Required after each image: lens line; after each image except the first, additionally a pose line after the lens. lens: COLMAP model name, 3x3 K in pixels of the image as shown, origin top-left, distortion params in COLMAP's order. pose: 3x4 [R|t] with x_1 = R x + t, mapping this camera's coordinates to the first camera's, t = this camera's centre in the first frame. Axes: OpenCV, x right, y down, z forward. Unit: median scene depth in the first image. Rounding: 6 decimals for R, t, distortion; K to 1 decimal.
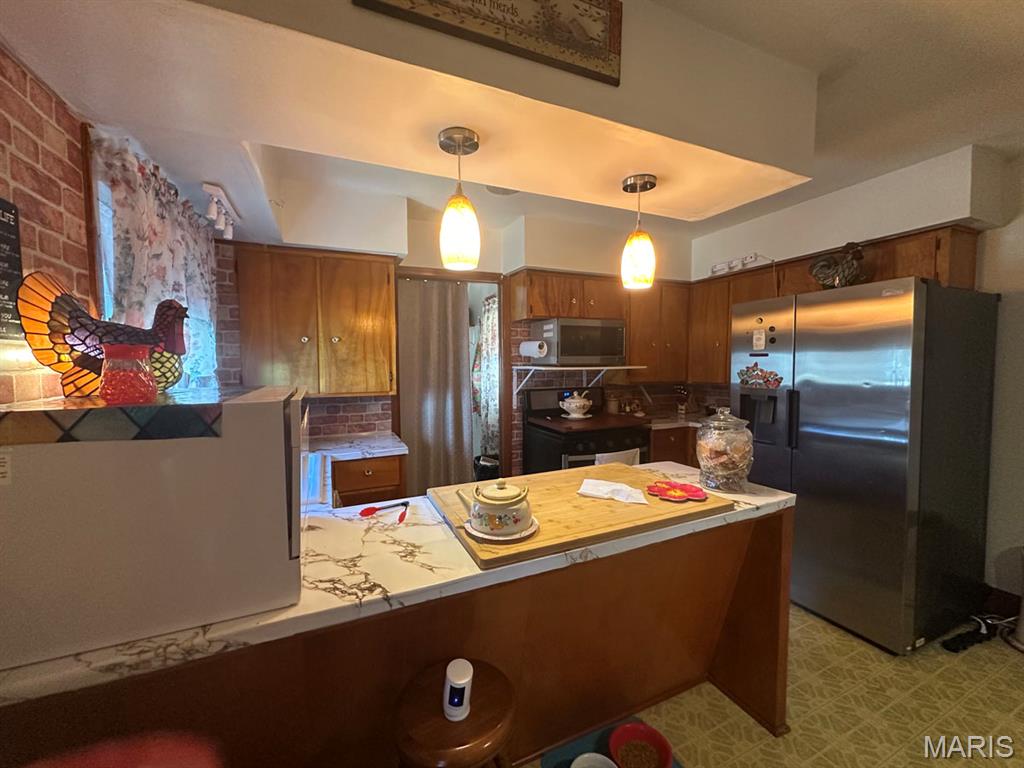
lens RADIAL K [[406.7, 0, 512.9], [0, 406.7, 383.6], [0, 0, 1]] dist [-0.000833, 0.000737]
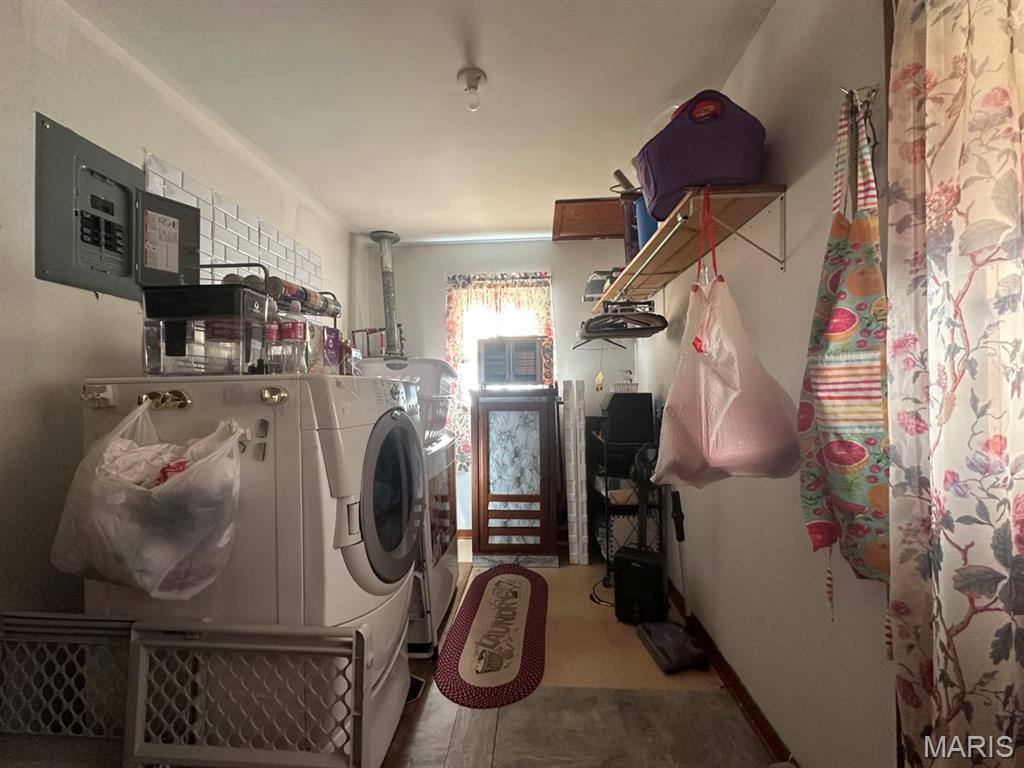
lens RADIAL K [[406.7, 0, 508.6], [0, 406.7, 386.9], [0, 0, 1]] dist [-0.000833, 0.000737]
pose [[0.877411, -0.012314, -0.479581, -0.320053], [-0.014307, 0.998554, -0.051815, 0.001345], [0.479526, 0.052324, 0.875966, 1.752093]]
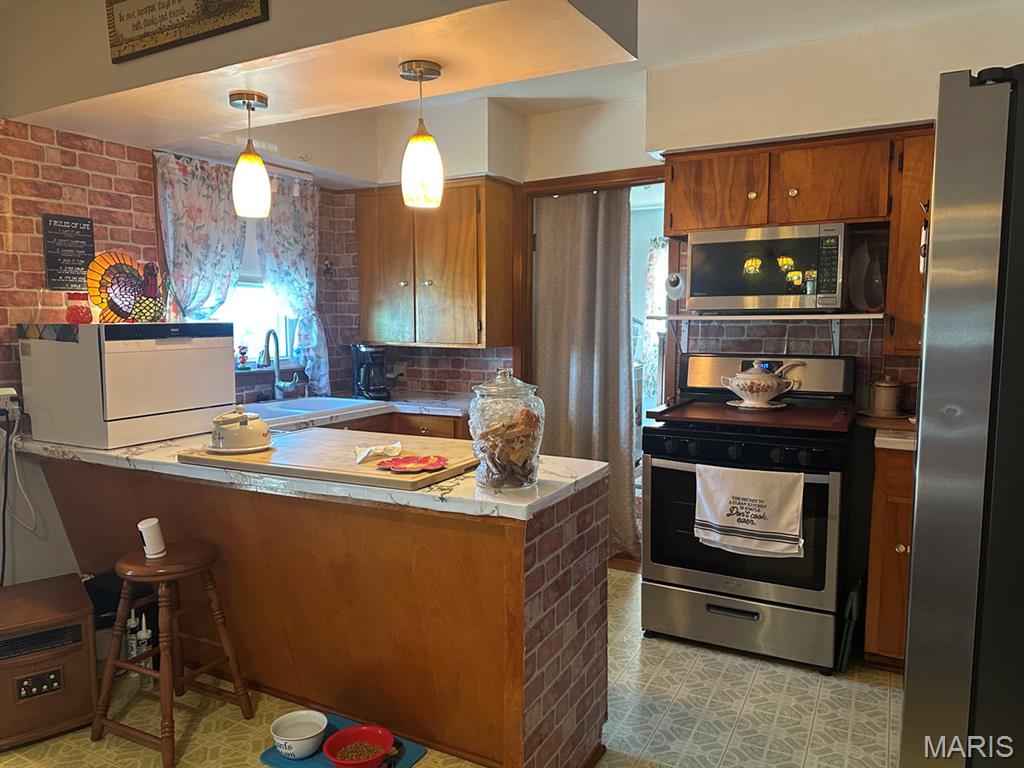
lens RADIAL K [[722.4, 0, 513.5], [0, 722.4, 388.0], [0, 0, 1]] dist [0.022357, -0.026124]
pose [[0.614517, 0.081180, -0.784715, 1.222027], [-0.047455, 0.996694, 0.065948, 0.011421], [0.787475, -0.003288, 0.616338, 0.219883]]
